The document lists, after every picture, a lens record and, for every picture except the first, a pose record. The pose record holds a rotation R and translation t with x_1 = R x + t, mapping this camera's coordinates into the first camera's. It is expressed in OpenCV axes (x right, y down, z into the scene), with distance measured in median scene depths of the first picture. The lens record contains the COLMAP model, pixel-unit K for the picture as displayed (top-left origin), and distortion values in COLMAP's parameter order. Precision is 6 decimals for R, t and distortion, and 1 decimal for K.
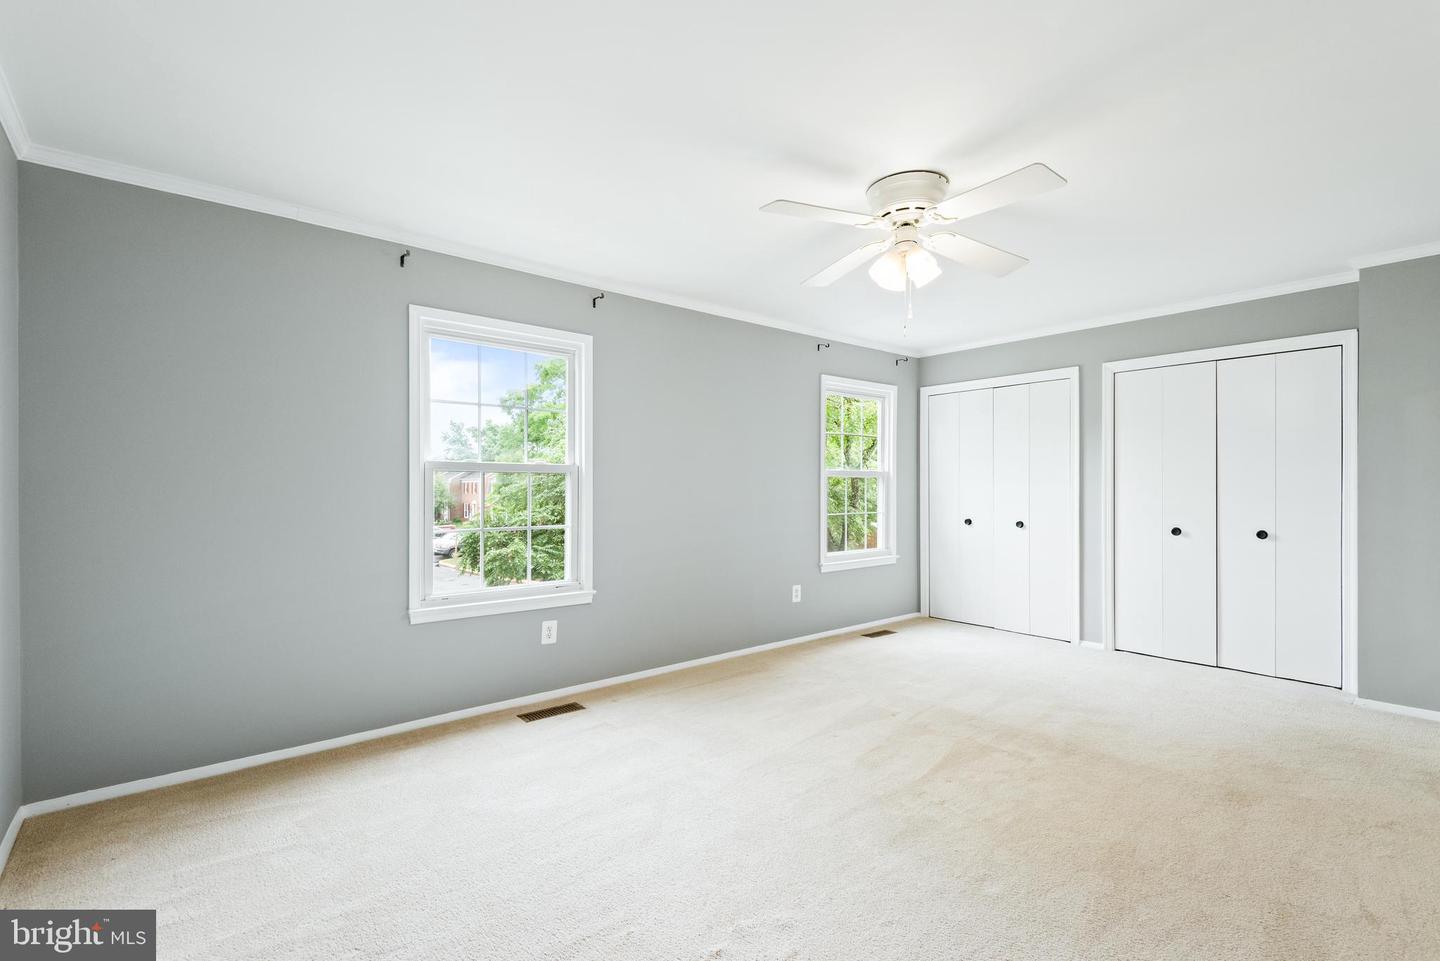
lens RADIAL K [[664.1, 0, 732.0], [0, 664.1, 487.0], [0, 0, 1]] dist [0.038200, -0.020175]
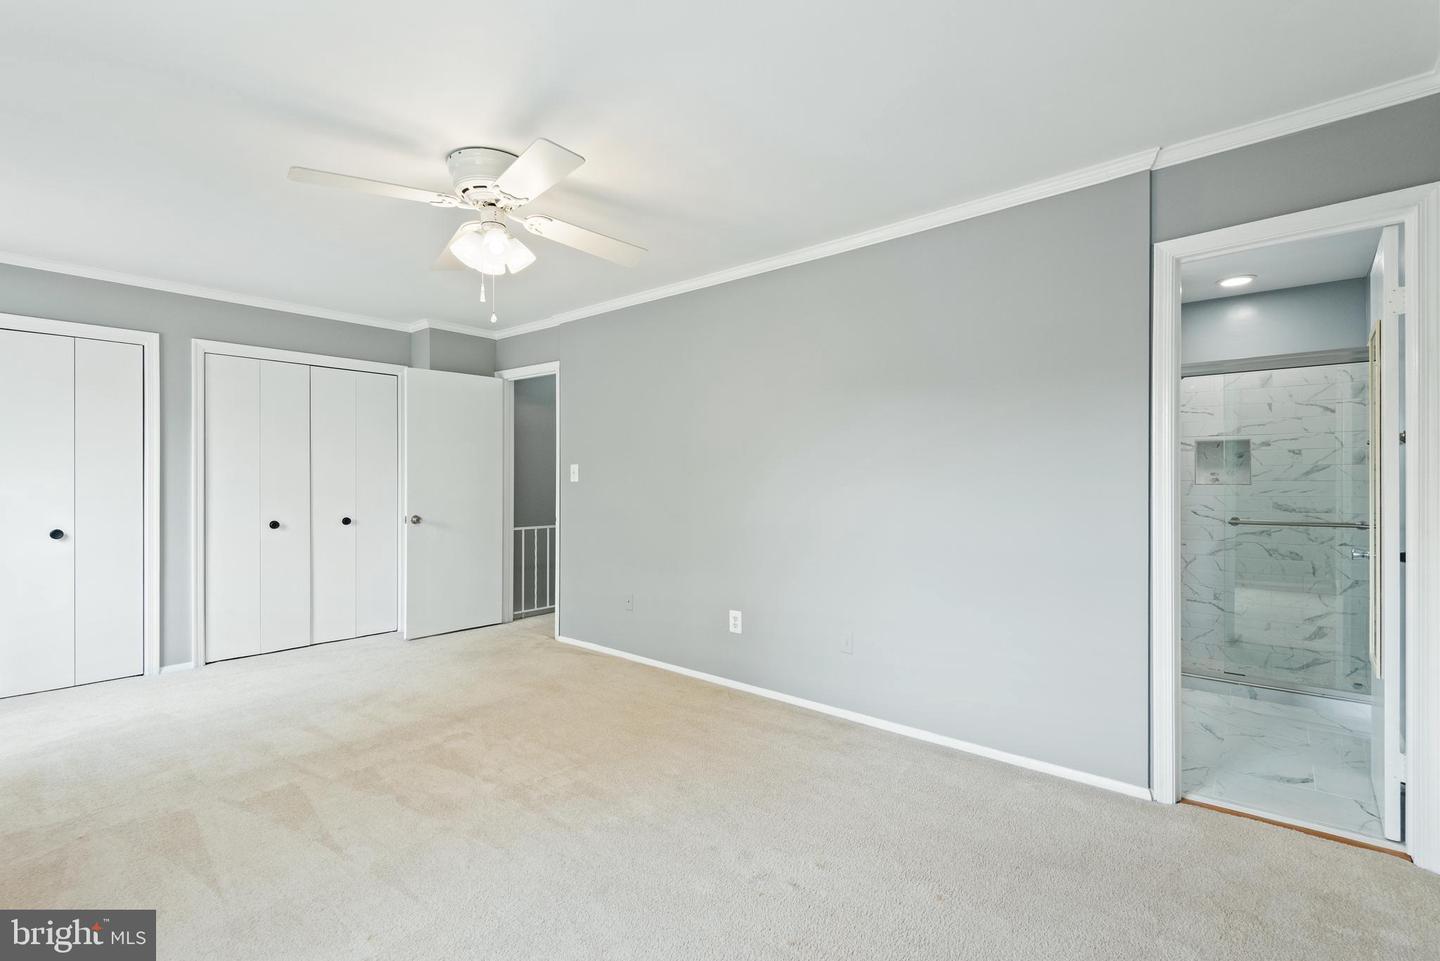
lens RADIAL K [[650.6, 0, 717.2], [0, 650.6, 483.1], [0, 0, 1]] dist [0.033239, -0.019484]
pose [[-0.152006, -0.003453, 0.988374, -0.437376], [0.001360, 0.999992, 0.003703, 0.000271], [-0.988379, 0.001907, -0.152000, 0.510537]]
